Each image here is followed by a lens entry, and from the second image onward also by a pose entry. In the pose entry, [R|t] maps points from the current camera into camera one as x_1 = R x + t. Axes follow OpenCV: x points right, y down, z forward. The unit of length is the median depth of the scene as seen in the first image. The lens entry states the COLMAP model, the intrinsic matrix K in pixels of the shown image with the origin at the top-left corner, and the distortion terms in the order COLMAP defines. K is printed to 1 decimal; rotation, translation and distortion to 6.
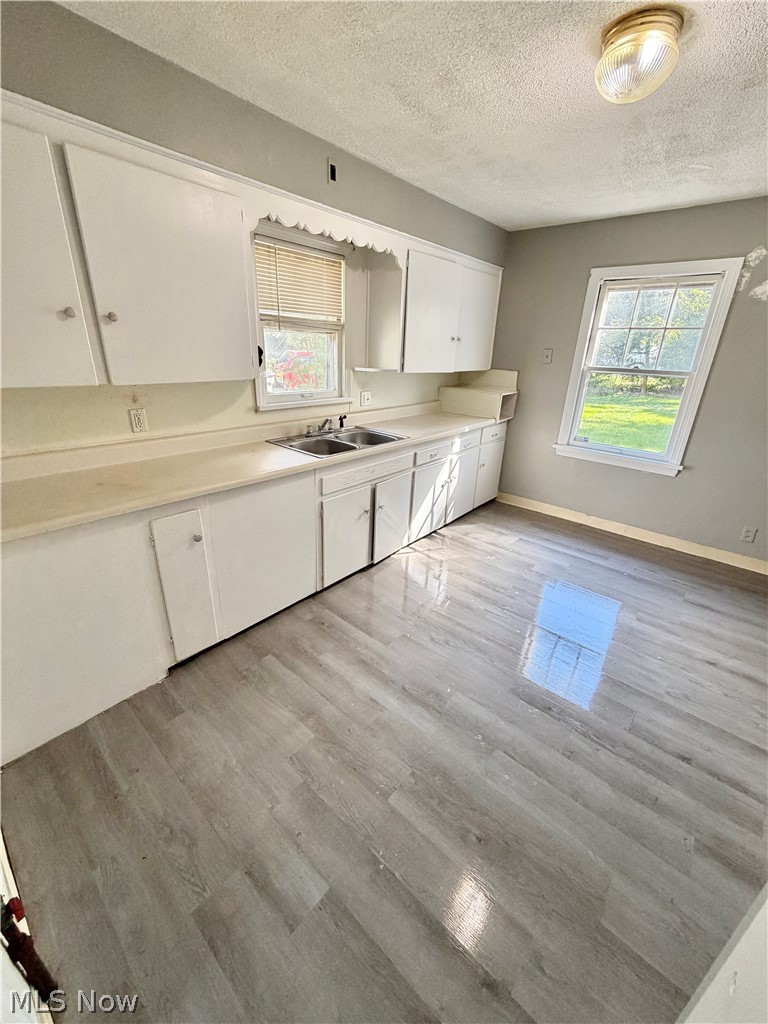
lens RADIAL K [[410.2, 0, 382.6], [0, 410.2, 511.5], [0, 0, 1]] dist [-0.001137, 0.000207]
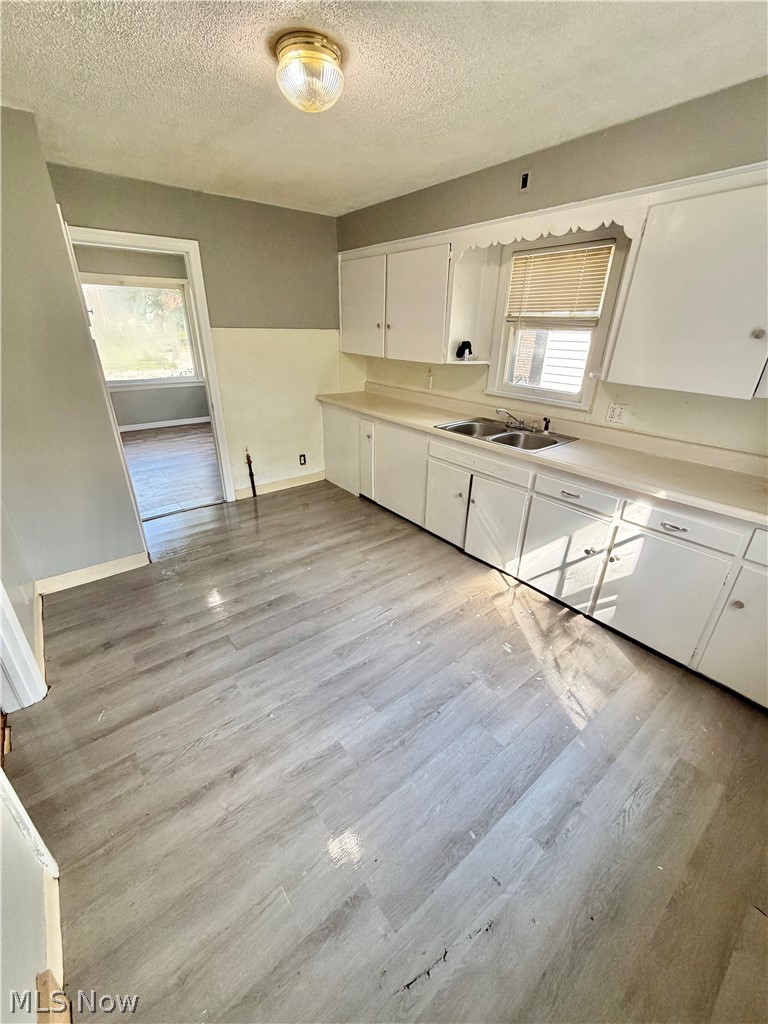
lens RADIAL K [[410.2, 0, 382.8], [0, 410.2, 510.4], [0, 0, 1]] dist [-0.001137, 0.000207]
pose [[-0.194820, 0.372456, -0.907371, 1.146529], [-0.383968, 0.822305, 0.419980, -0.390313], [0.902560, 0.430222, -0.017191, 0.968274]]
